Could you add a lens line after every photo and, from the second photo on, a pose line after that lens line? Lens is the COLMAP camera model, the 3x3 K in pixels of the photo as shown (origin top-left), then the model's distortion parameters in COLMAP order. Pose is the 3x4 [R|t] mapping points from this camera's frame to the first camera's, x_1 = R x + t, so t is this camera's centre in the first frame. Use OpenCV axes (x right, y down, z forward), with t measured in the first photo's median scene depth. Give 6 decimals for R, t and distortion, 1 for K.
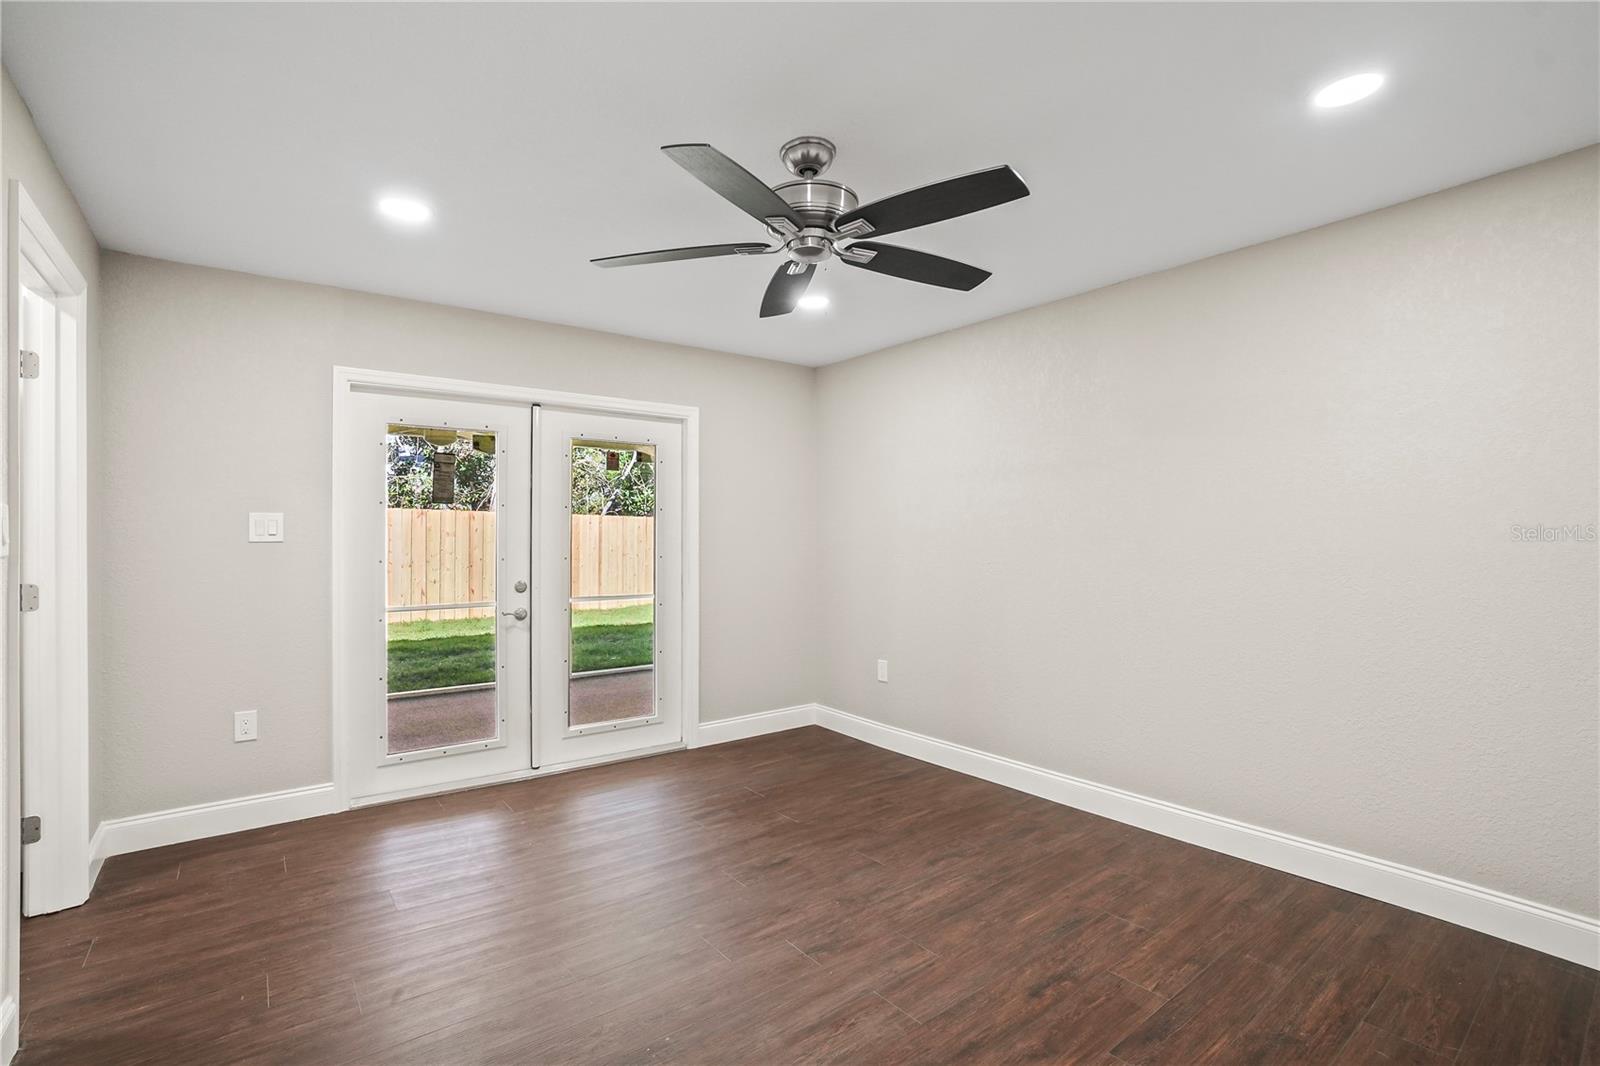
lens RADIAL K [[716.7, 0, 782.2], [0, 716.7, 527.7], [0, 0, 1]] dist [-0.044238, 0.009922]
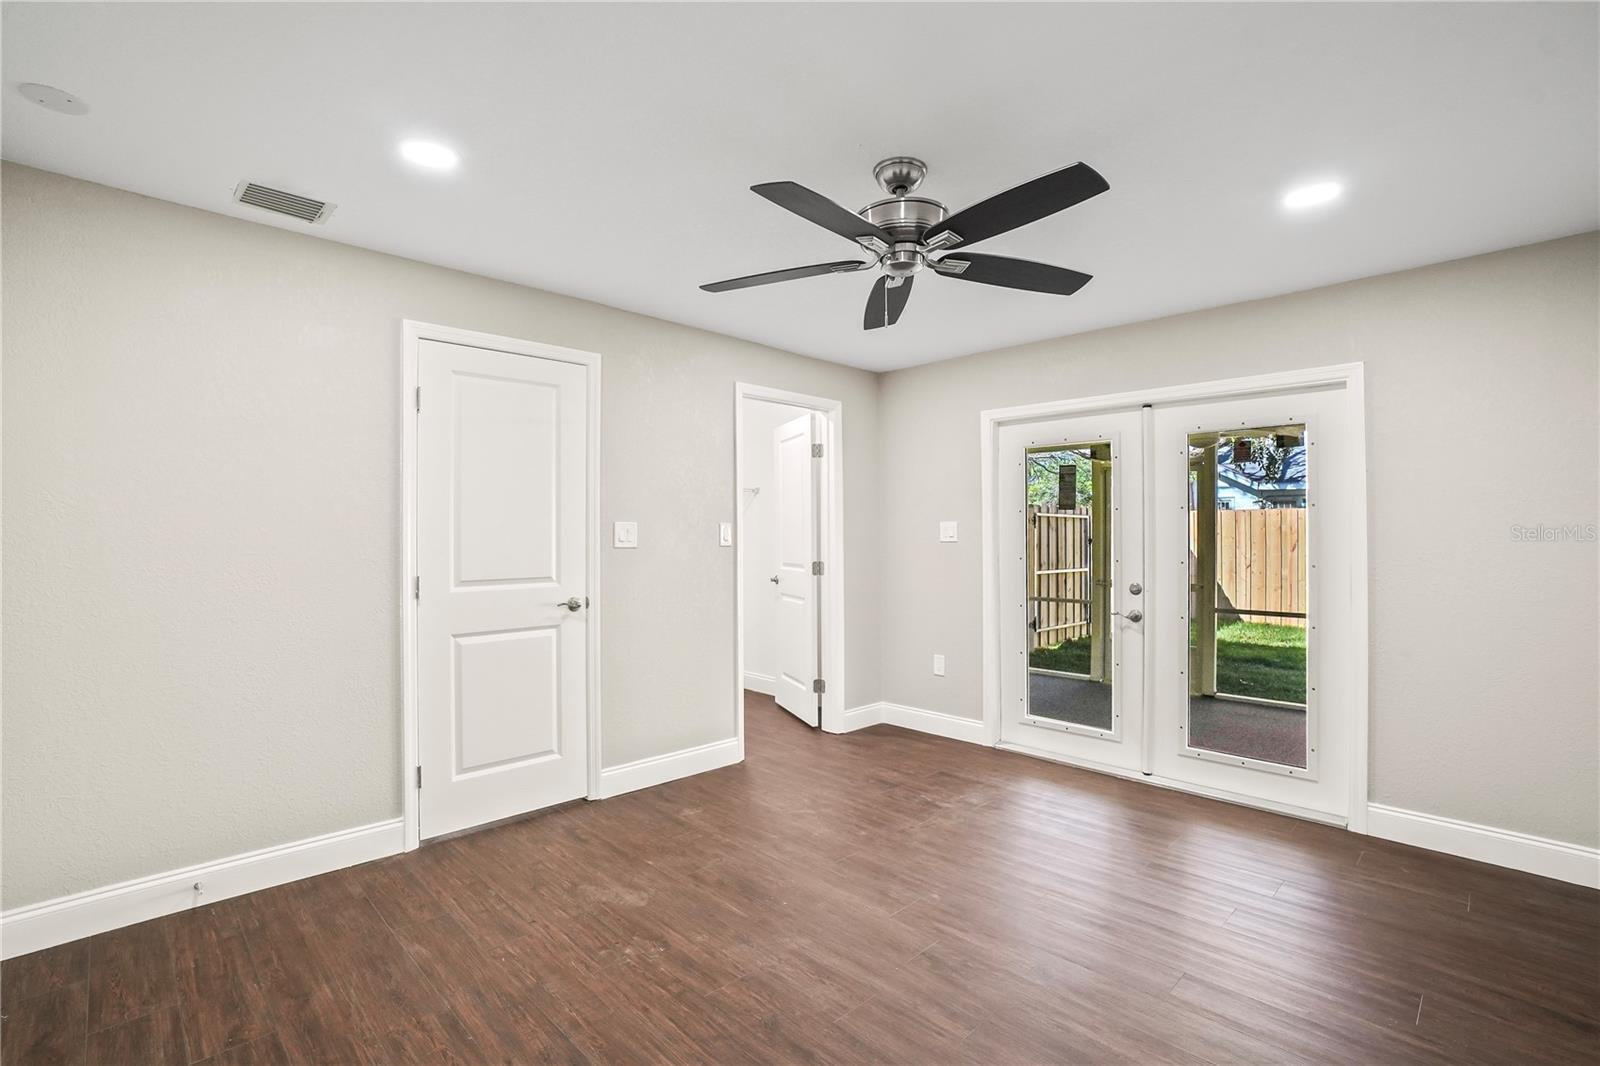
lens RADIAL K [[716.7, 0, 786.7], [0, 716.7, 537.9], [0, 0, 1]] dist [-0.044238, 0.009922]
pose [[0.142488, 0.004149, -0.989788, 0.559286], [0.008835, 0.999946, 0.005464, 0.000598], [0.989757, -0.009523, 0.142444, 0.373285]]
